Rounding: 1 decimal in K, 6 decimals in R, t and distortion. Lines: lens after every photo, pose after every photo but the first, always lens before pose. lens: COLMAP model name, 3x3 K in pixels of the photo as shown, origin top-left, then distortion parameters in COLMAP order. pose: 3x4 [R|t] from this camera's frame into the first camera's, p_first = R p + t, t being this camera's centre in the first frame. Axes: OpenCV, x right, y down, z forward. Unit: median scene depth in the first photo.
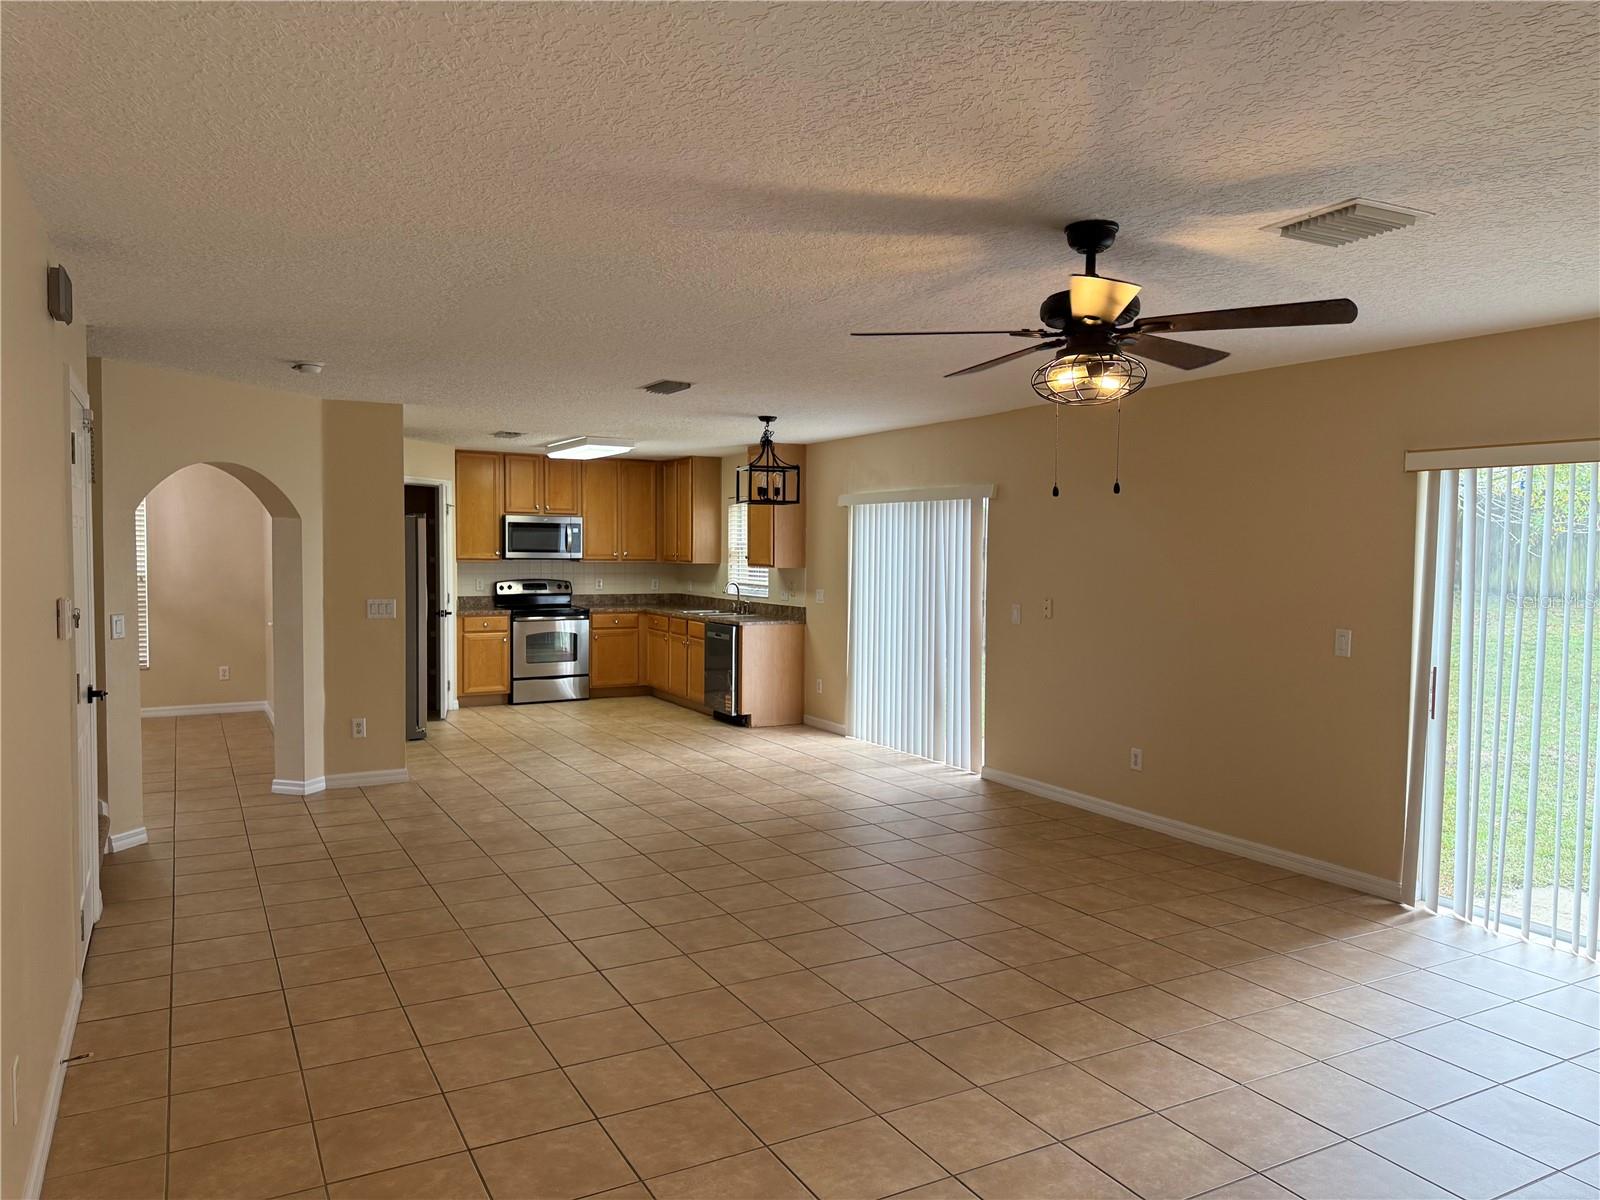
lens RADIAL K [[1113.0, 0, 800.0], [0, 1113.0, 600.0], [0, 0, 1]] dist [0.108753, -0.200973]
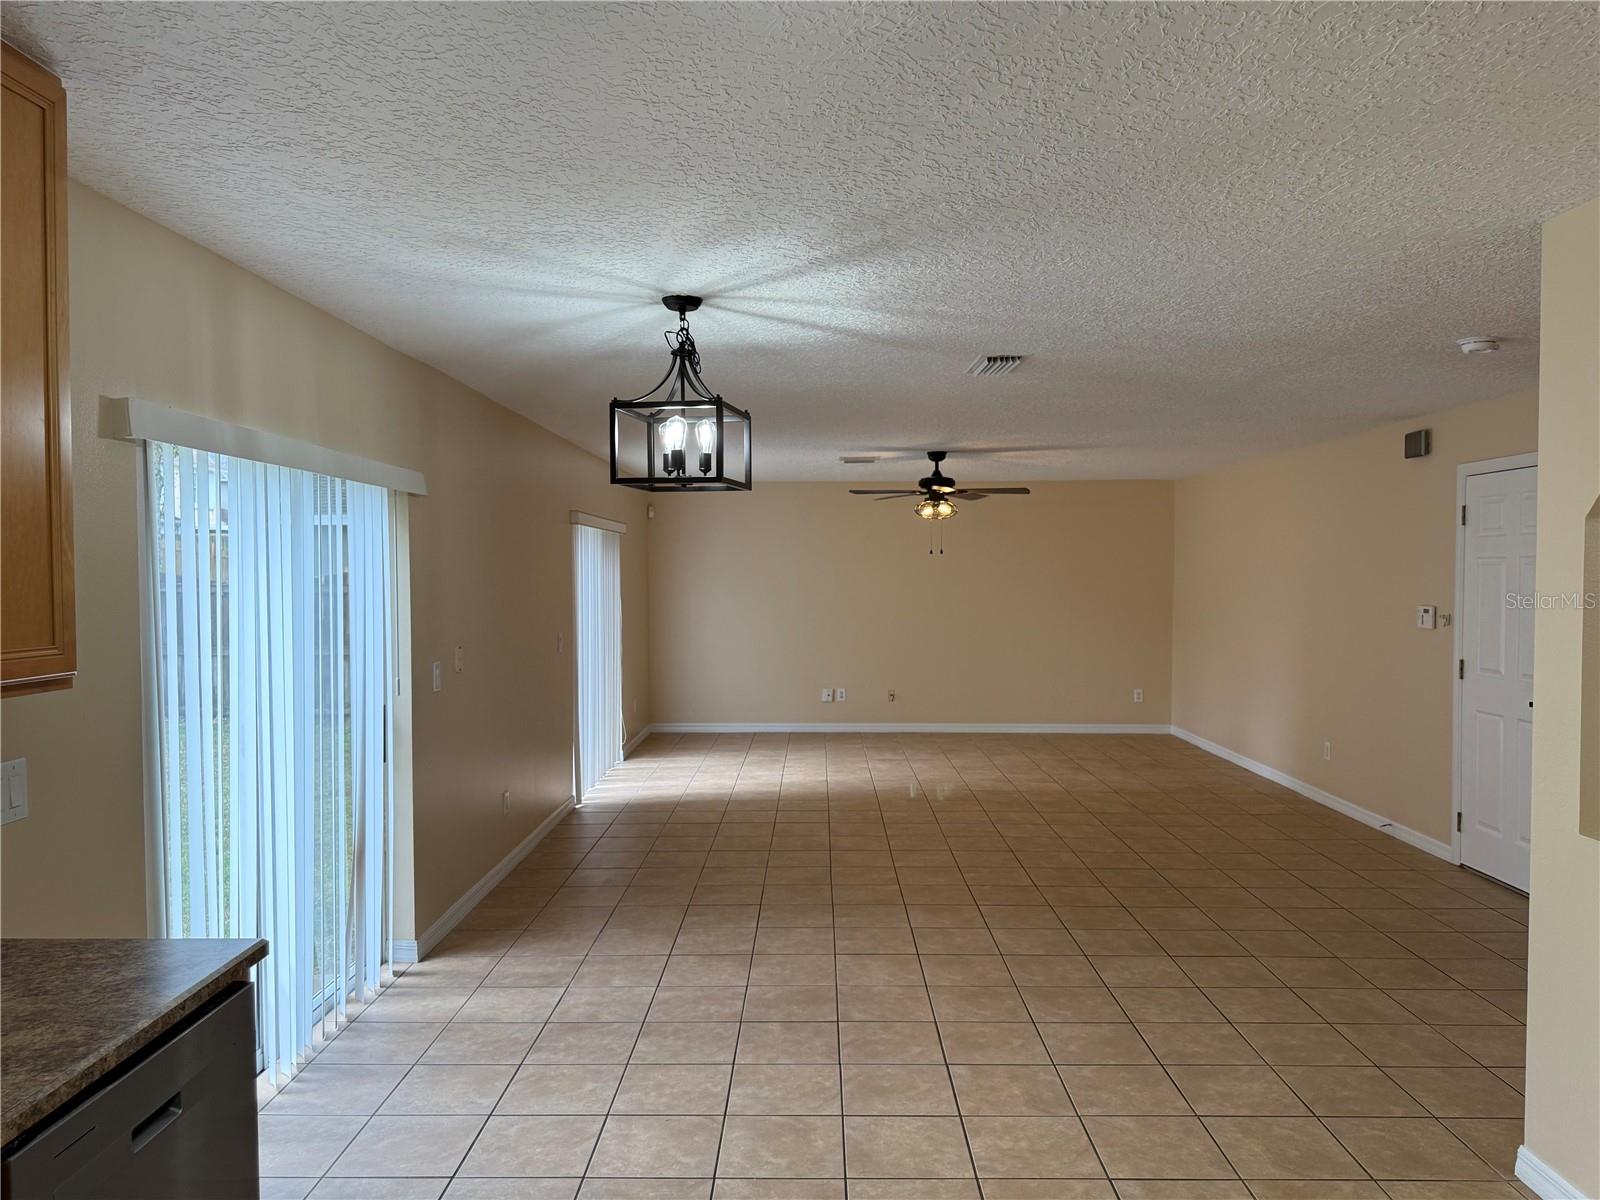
lens RADIAL K [[1116.6, 0, 804.3], [0, 1116.6, 615.0], [0, 0, 1]] dist [0.121324, -0.187657]
pose [[-0.872837, -0.025686, 0.487336, -0.324372], [0.018088, 0.996225, 0.084903, -0.077389], [-0.487677, 0.082922, -0.869077, 1.488603]]
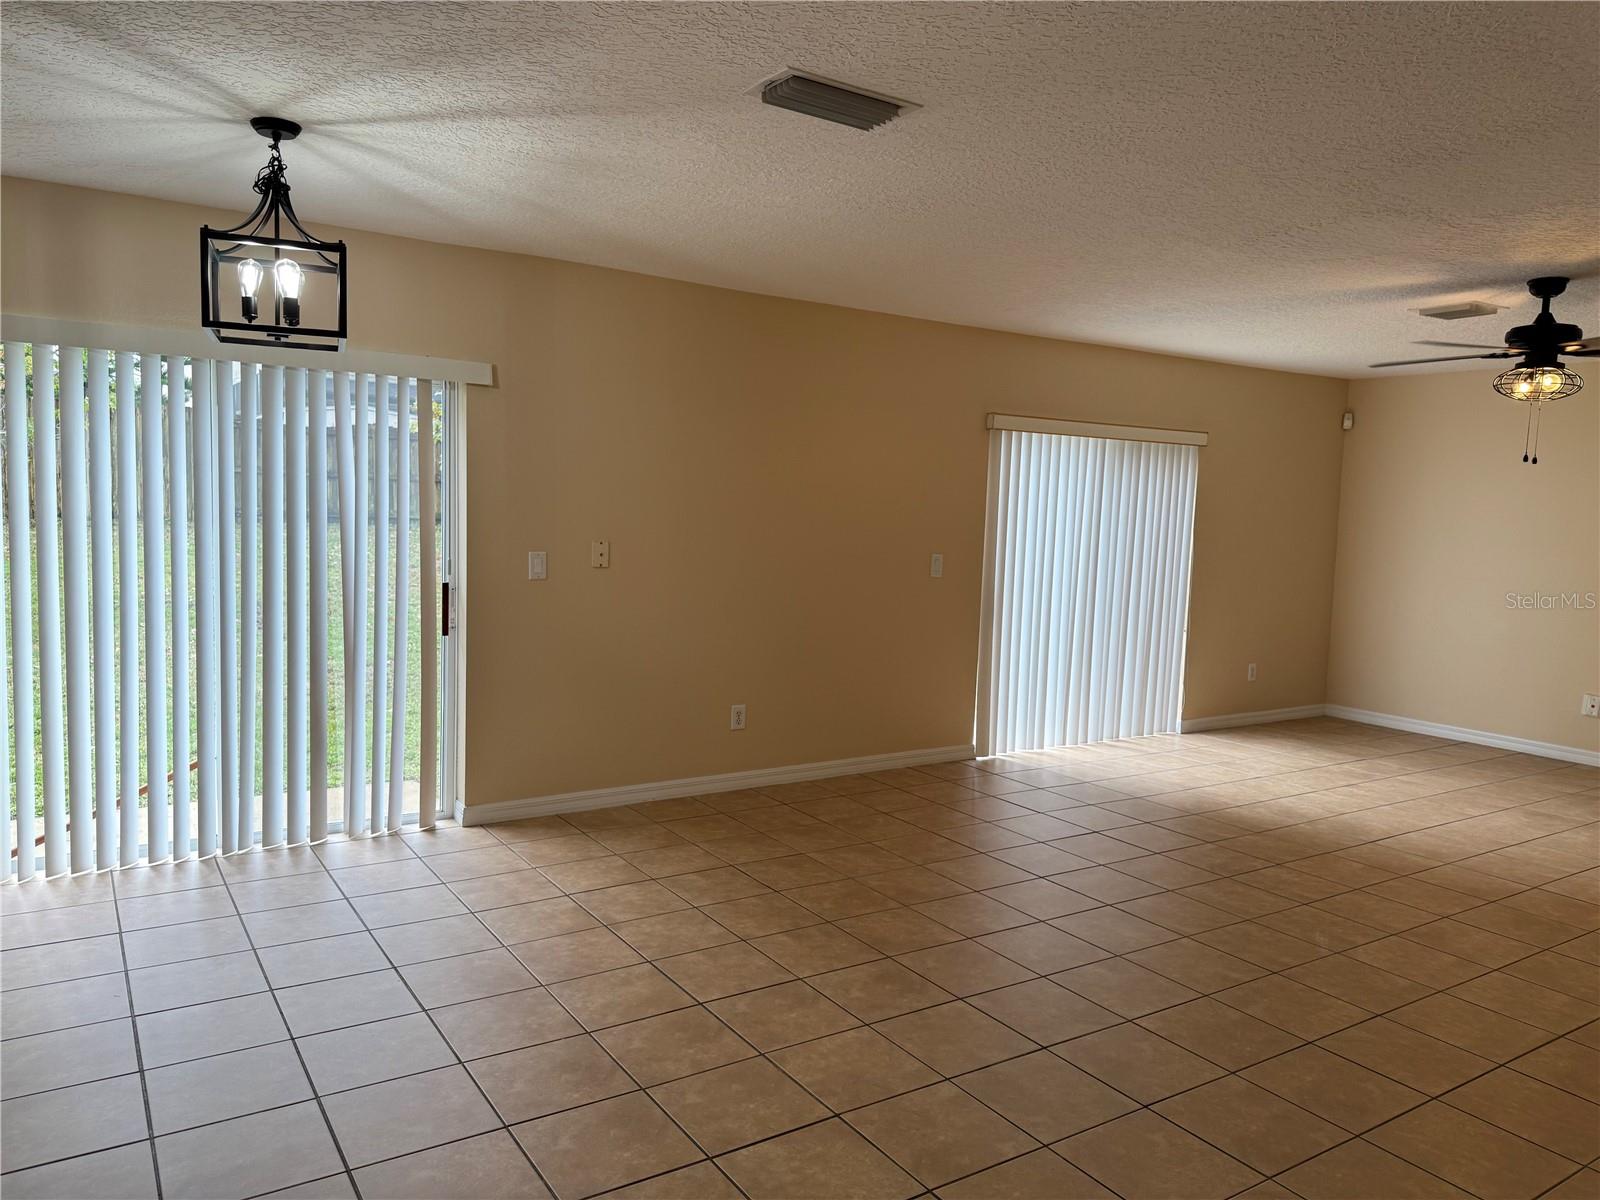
lens RADIAL K [[1144.5, 0, 800.0], [0, 1144.5, 600.0], [0, 0, 1]] dist [0.061974, -0.072305]
pose [[-0.087441, -0.101316, 0.991004, -0.515151], [0.010733, 0.994661, 0.102637, -0.035087], [-0.996112, 0.019611, -0.085887, 0.909355]]
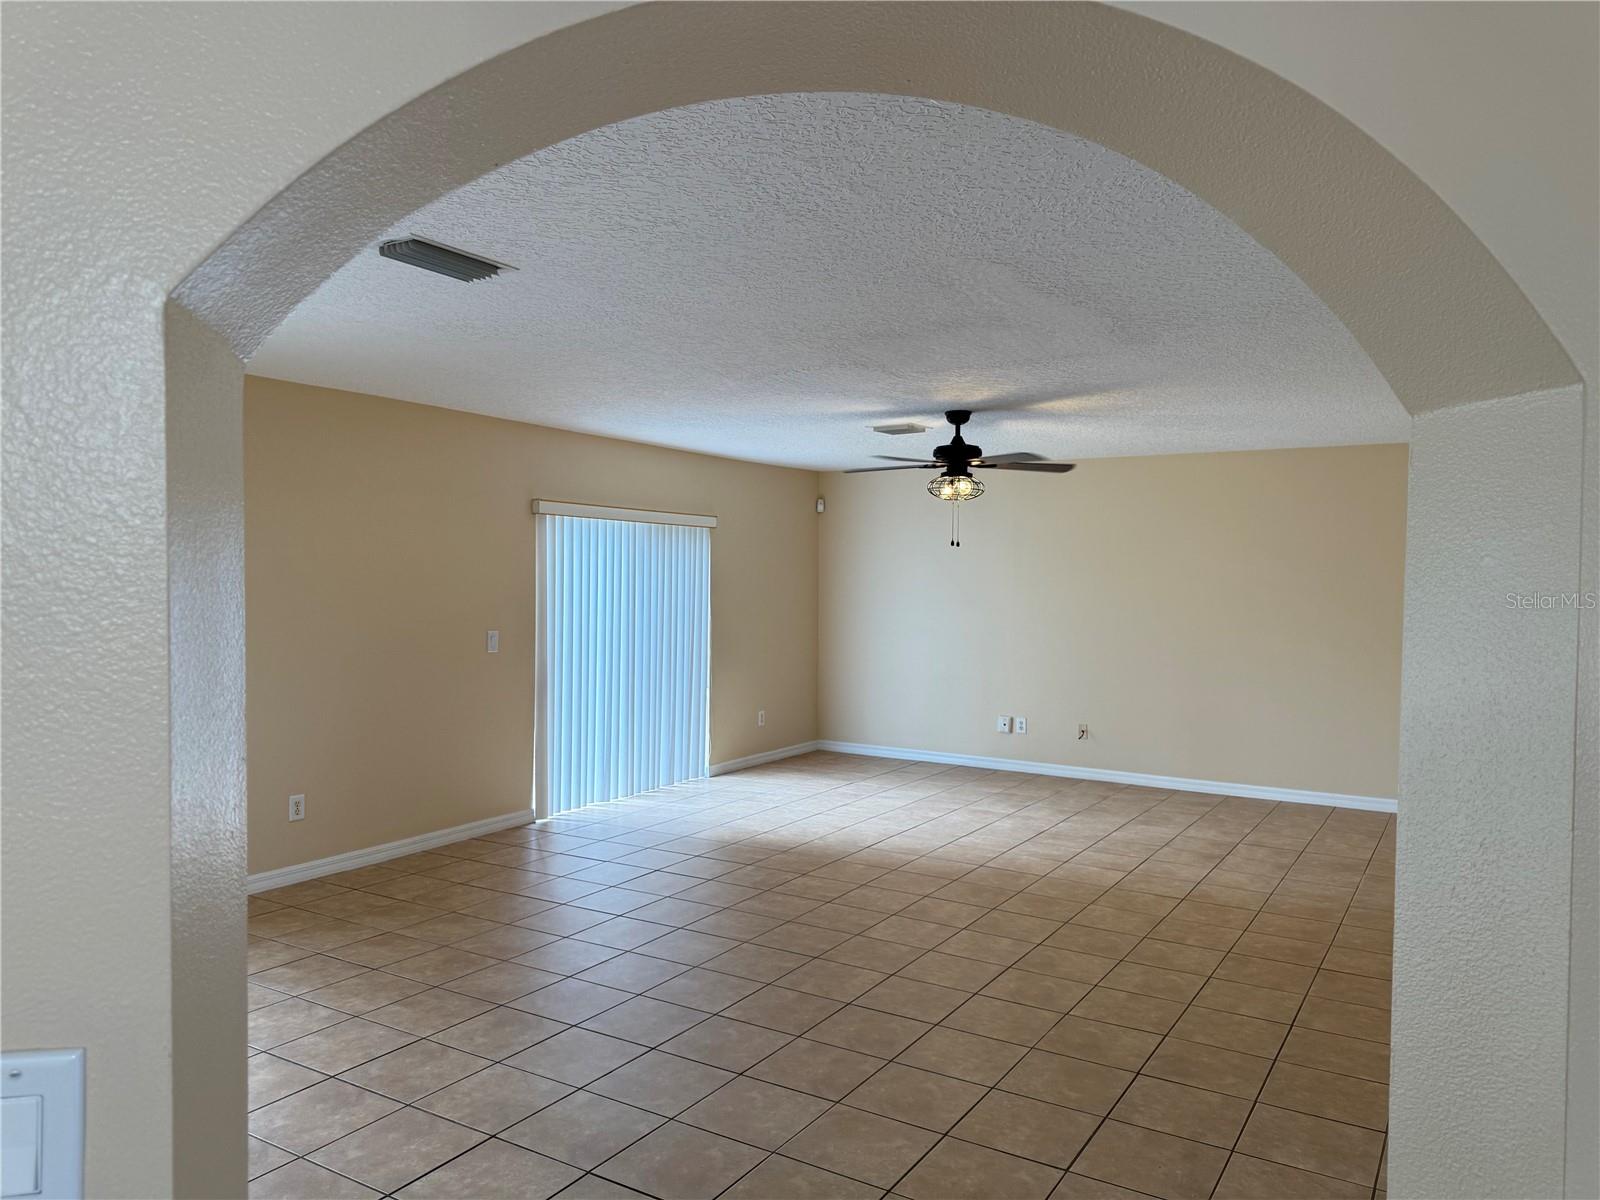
lens RADIAL K [[1121.6, 0, 794.5], [0, 1121.6, 596.4], [0, 0, 1]] dist [0.124176, -0.200011]
pose [[-0.493406, -0.029217, 0.869308, -0.578561], [0.027249, 0.998426, 0.049023, -0.047686], [-0.869372, 0.047876, -0.491833, 0.969662]]
